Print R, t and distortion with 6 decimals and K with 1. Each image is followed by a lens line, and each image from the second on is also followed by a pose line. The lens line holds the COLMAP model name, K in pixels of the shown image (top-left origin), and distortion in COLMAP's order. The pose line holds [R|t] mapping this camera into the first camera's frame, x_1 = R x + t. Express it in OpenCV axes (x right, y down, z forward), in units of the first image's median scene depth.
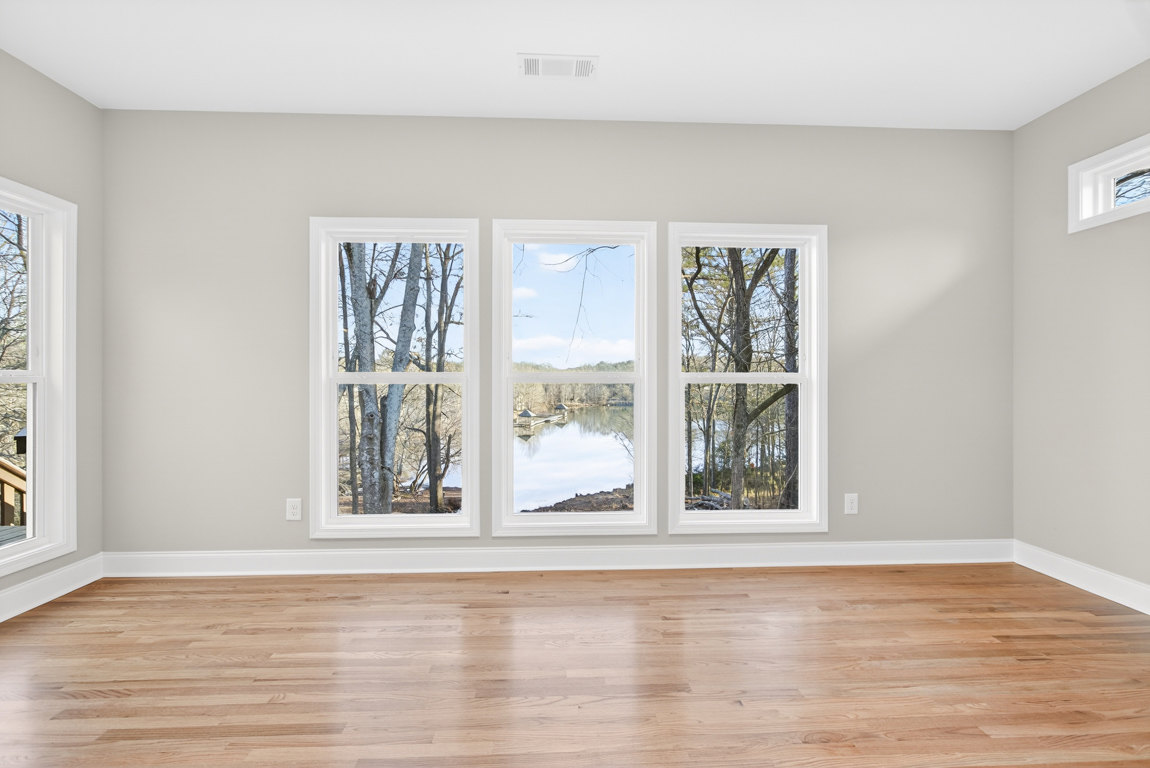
lens RADIAL K [[511.9, 0, 571.1], [0, 511.9, 381.7], [0, 0, 1]] dist [-0.003431, 0.000220]
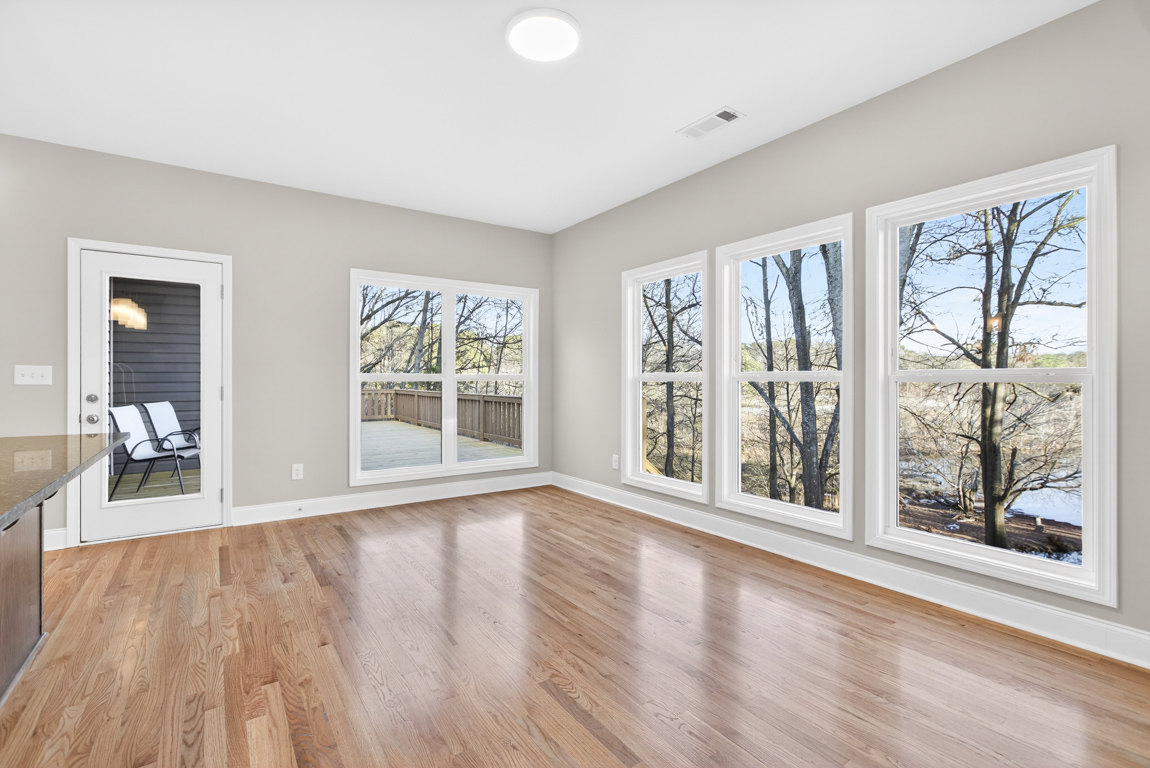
lens RADIAL K [[521.0, 0, 574.7], [0, 521.0, 374.9], [0, 0, 1]] dist [-0.000557, 0.000383]
pose [[0.535537, -0.007660, -0.844477, 0.717191], [0.000919, 0.999964, -0.008487, -0.001577], [0.844511, 0.003769, 0.535524, 0.048453]]
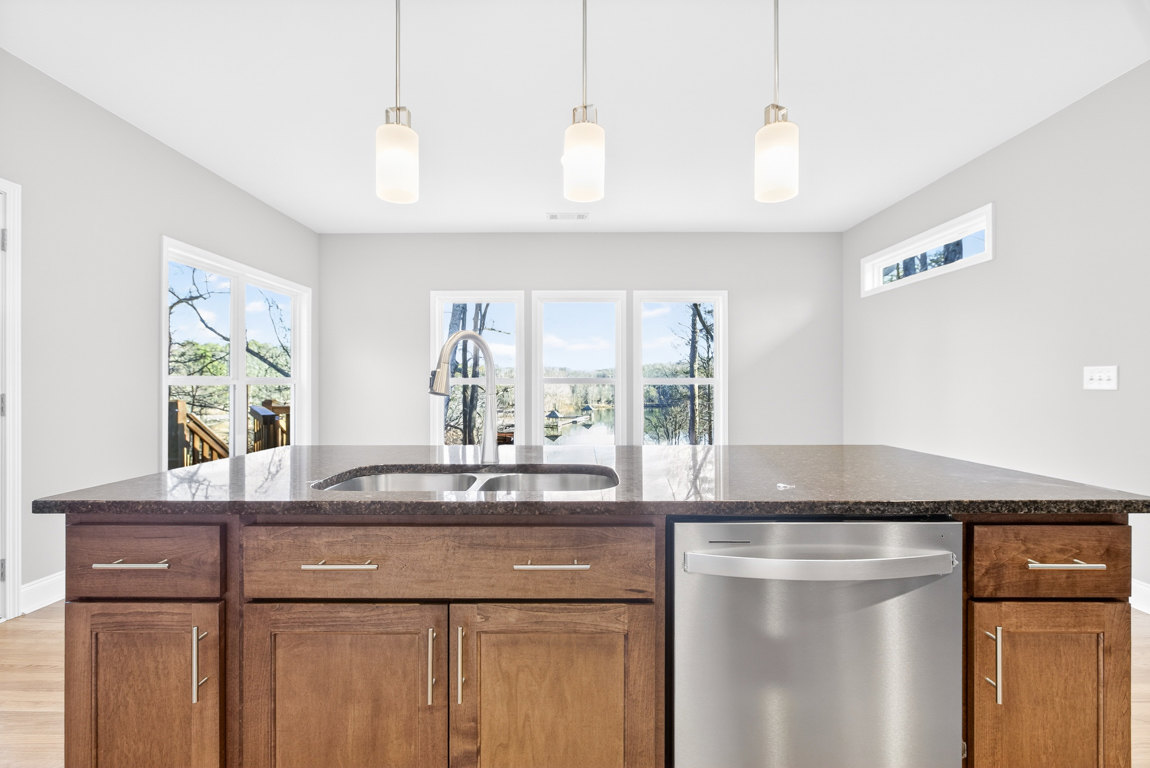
lens RADIAL K [[486.8, 0, 575.0], [0, 486.8, 384.0], [0, 0, 1]] dist [-0.000408, -0.000018]
pose [[0.999056, 0.000534, -0.043434, 0.068350], [-0.000417, 0.999996, 0.002708, -0.000223], [0.043435, -0.002687, 0.999053, -0.674943]]
